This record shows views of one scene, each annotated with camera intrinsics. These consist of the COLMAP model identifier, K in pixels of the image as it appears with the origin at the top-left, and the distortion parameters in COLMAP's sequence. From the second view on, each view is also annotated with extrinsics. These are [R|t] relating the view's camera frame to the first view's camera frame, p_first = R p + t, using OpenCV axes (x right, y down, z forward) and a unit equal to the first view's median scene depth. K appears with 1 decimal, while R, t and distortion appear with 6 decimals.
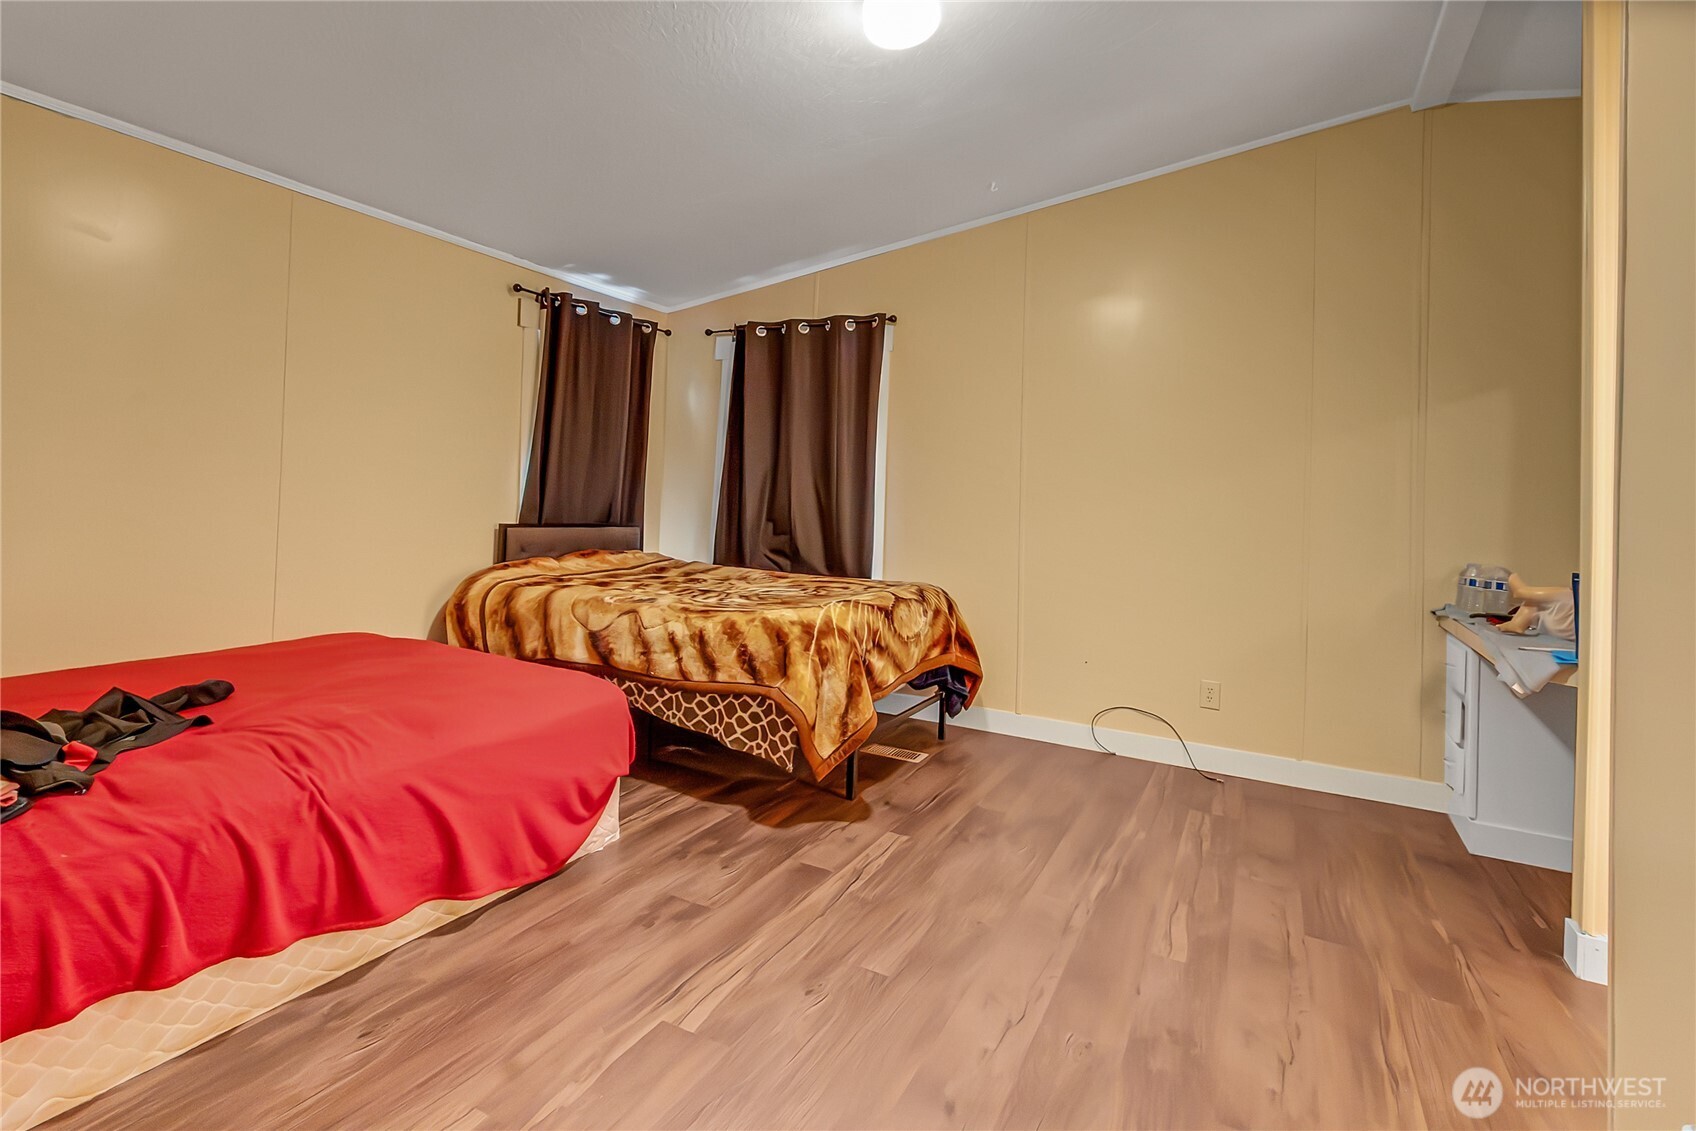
lens RADIAL K [[810.9, 0, 848.2], [0, 810.9, 519.0], [0, 0, 1]] dist [0.004016, -0.001377]
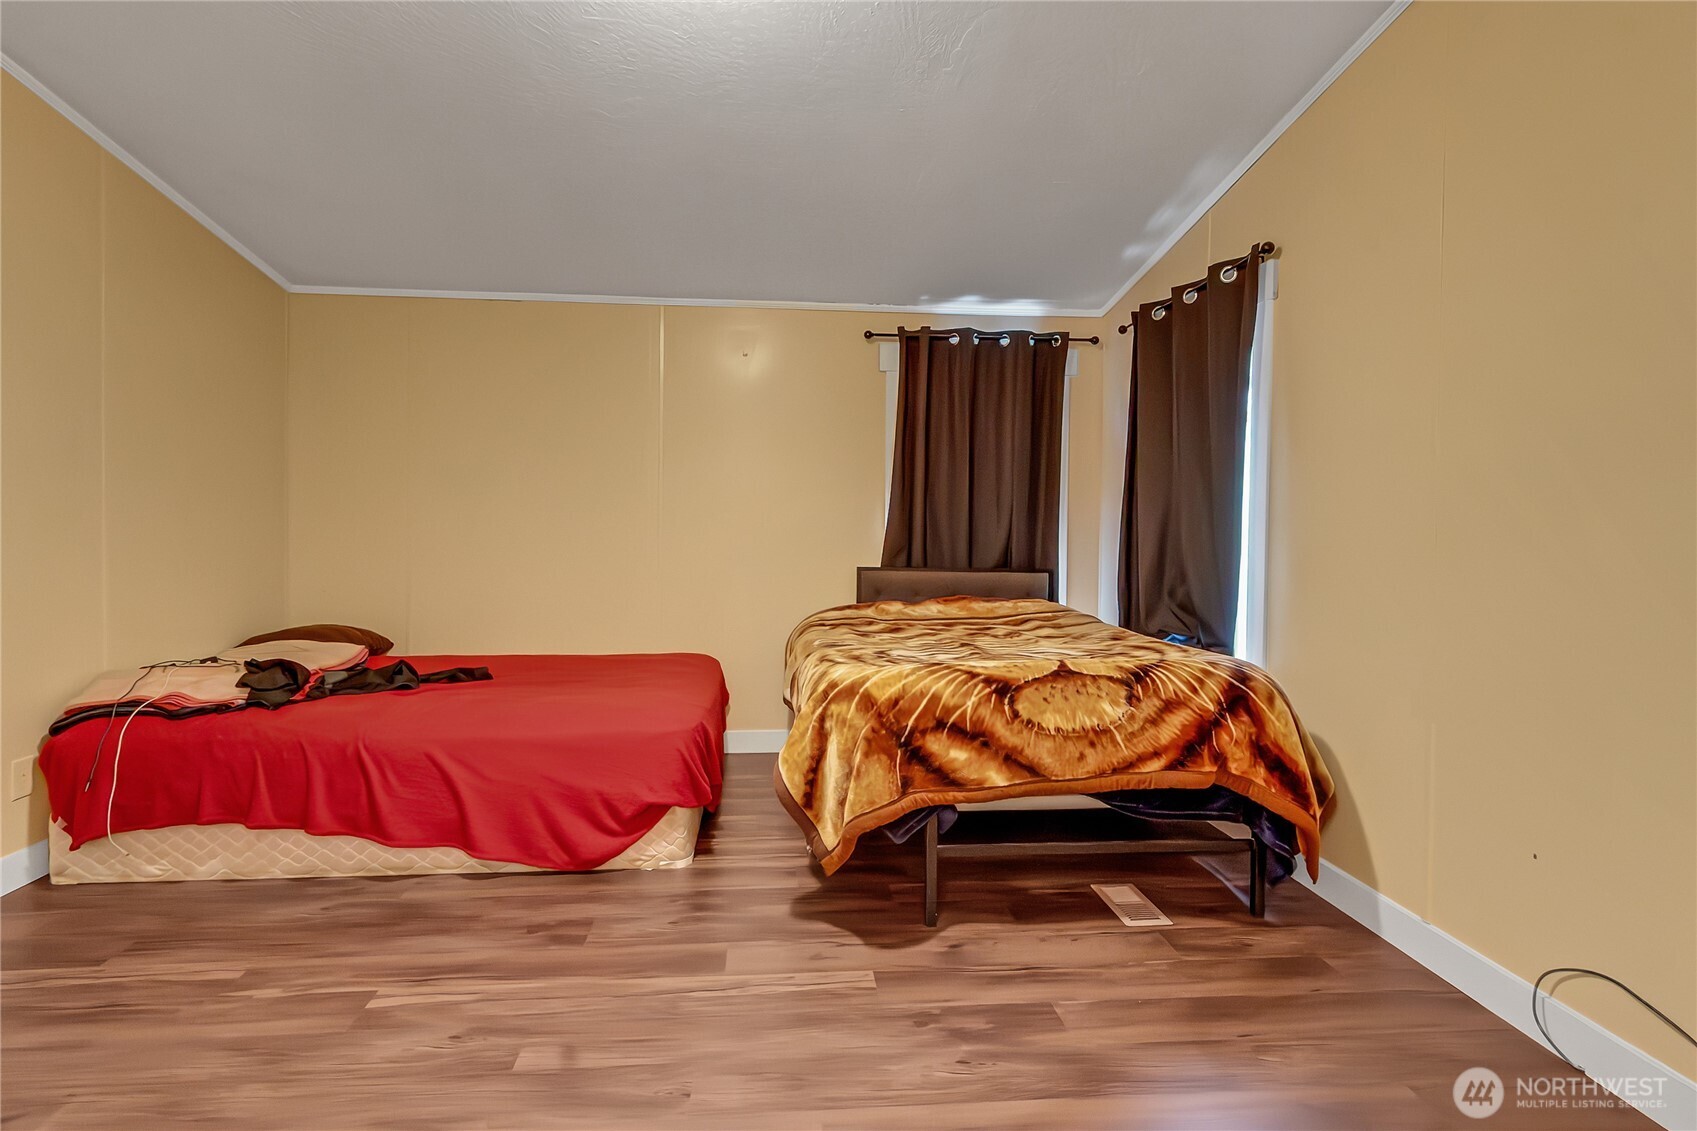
lens RADIAL K [[876.4, 0, 848.5], [0, 876.4, 565.5], [0, 0, 1]] dist [-0.001430, -0.000540]
pose [[0.553906, -0.004191, -0.832569, 0.630549], [-0.008845, 0.999901, -0.010917, 0.022465], [0.832532, 0.013411, 0.553814, 0.478937]]
